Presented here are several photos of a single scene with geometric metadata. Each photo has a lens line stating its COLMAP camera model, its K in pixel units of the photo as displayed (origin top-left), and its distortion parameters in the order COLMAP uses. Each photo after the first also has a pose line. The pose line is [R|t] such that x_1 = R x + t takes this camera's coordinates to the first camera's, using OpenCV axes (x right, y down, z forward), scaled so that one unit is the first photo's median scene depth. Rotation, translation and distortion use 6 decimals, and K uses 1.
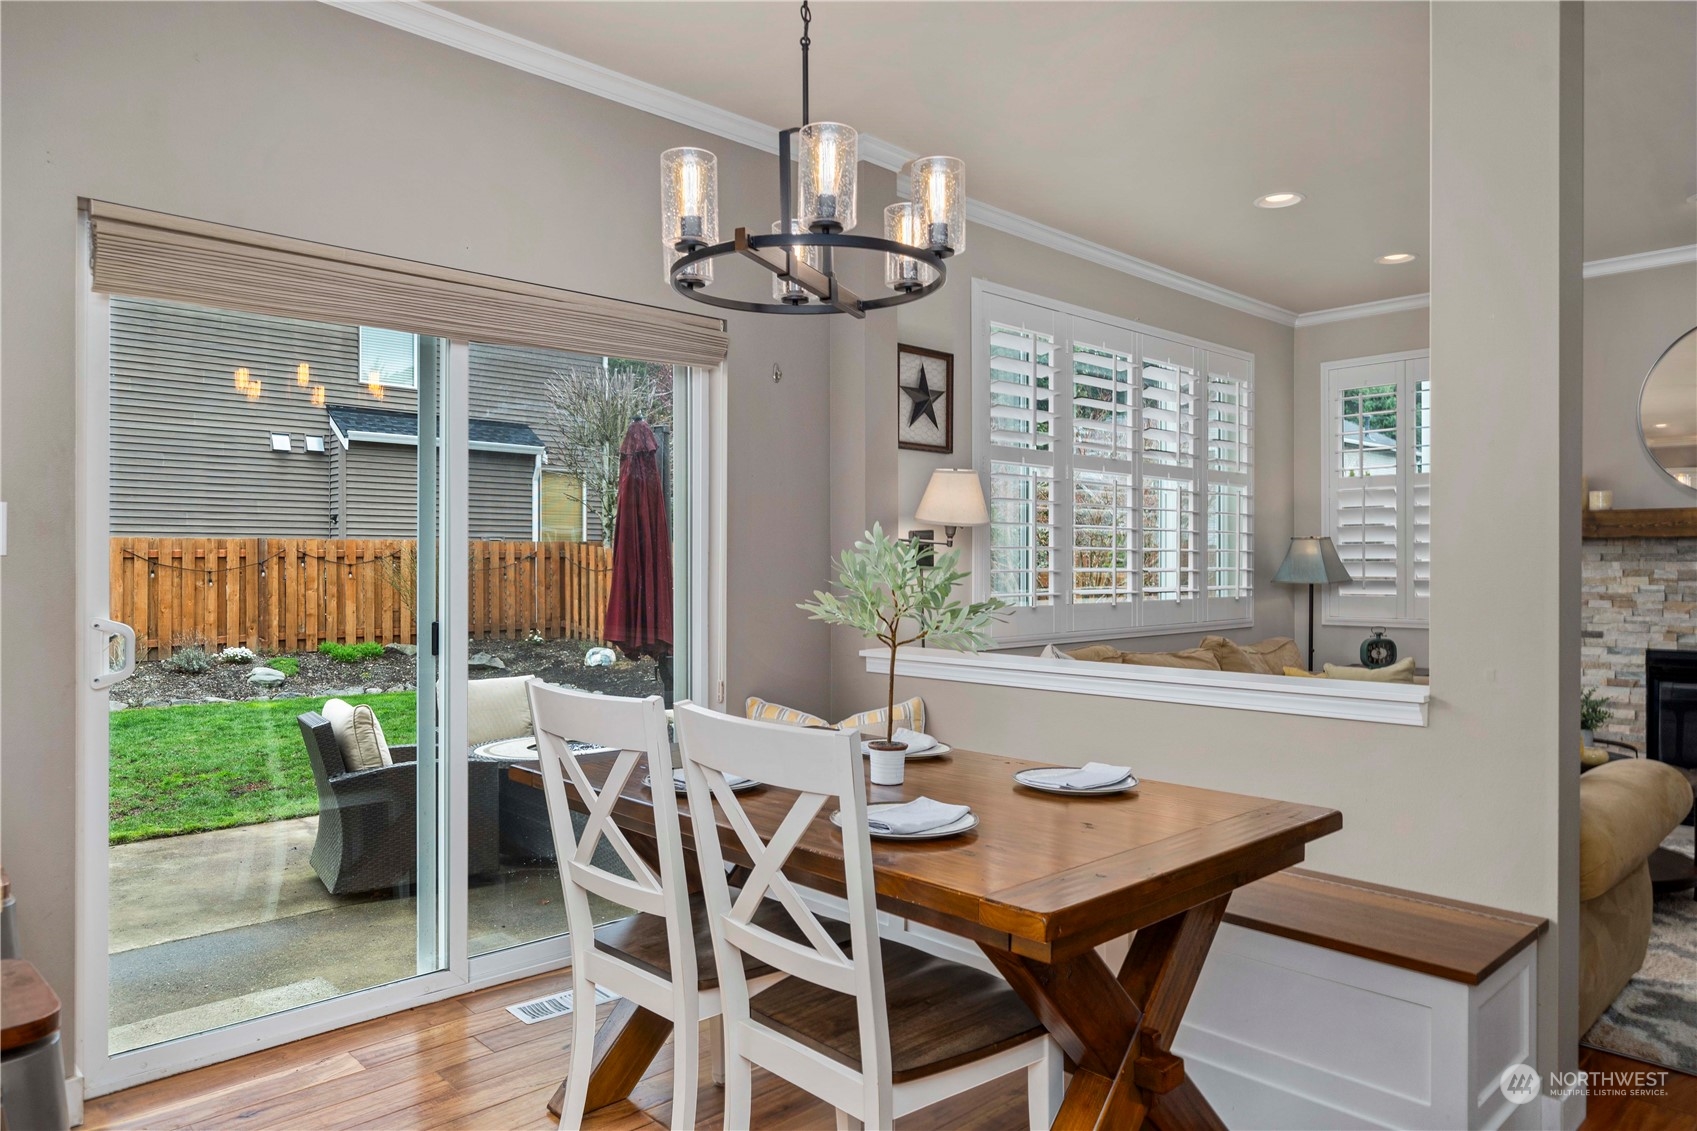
lens RADIAL K [[1085.7, 0, 847.9], [0, 1085.7, 571.2], [0, 0, 1]] dist [-0.004708, 0.001211]
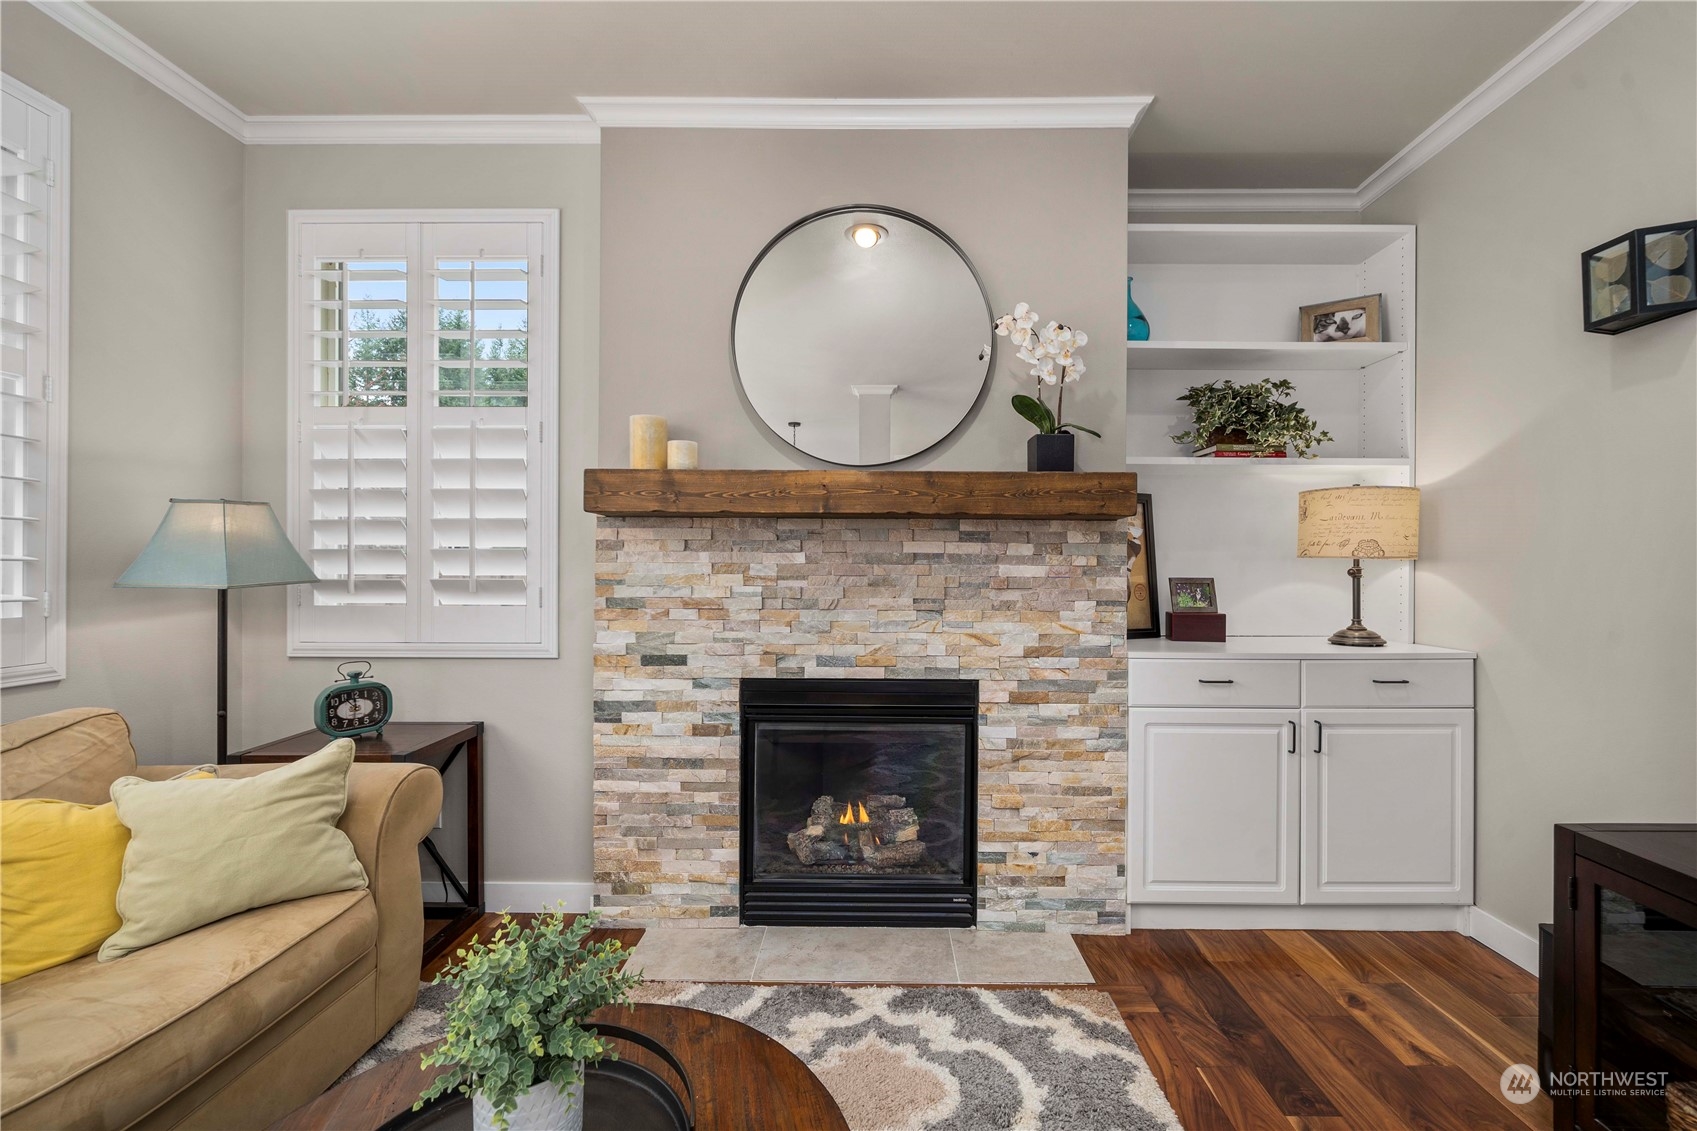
lens RADIAL K [[671.1, 0, 857.9], [0, 671.1, 569.3], [0, 0, 1]] dist [-0.000354, -0.000006]
pose [[0.703188, 0.004643, 0.710989, 0.482854], [-0.002264, 0.999988, -0.004291, 0.004061], [-0.711001, 0.001407, 0.703190, 0.642304]]
